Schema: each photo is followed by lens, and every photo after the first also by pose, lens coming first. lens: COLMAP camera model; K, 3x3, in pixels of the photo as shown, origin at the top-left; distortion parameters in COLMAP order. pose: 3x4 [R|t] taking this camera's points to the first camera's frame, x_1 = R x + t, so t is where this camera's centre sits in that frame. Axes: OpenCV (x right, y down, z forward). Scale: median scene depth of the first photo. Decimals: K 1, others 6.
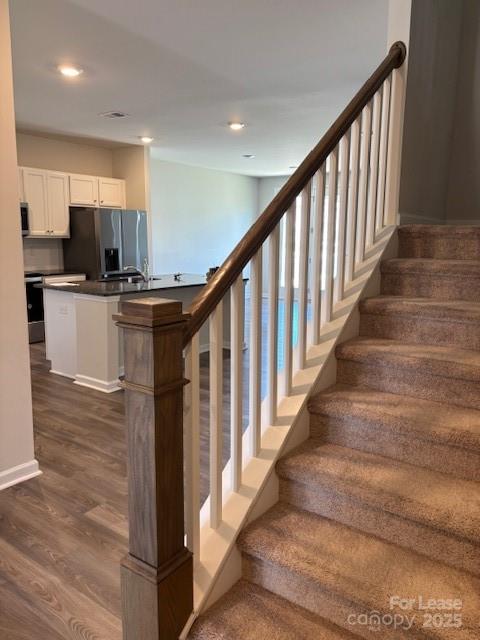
lens RADIAL K [[486.0, 0, 241.1], [0, 486.0, 325.0], [0, 0, 1]] dist [0.067536, -0.037830]
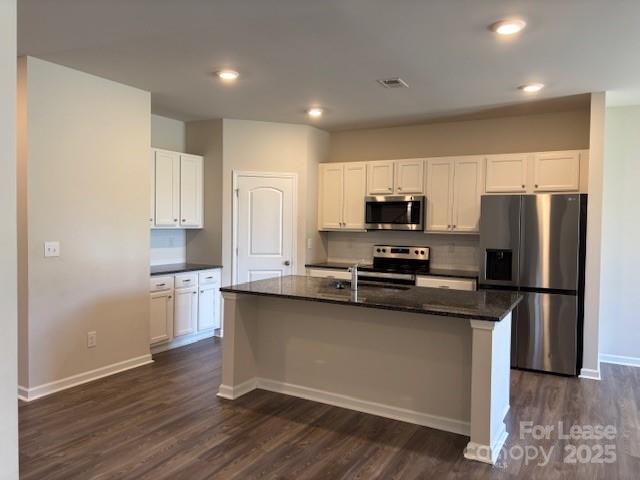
lens RADIAL K [[486.0, 0, 319.8], [0, 486.0, 243.6], [0, 0, 1]] dist [0.067536, -0.037830]
pose [[0.110925, 0.033788, -0.993254, 0.432798], [-0.200625, 0.979607, 0.010918, -0.123943], [0.973368, 0.198061, 0.115442, 0.686875]]
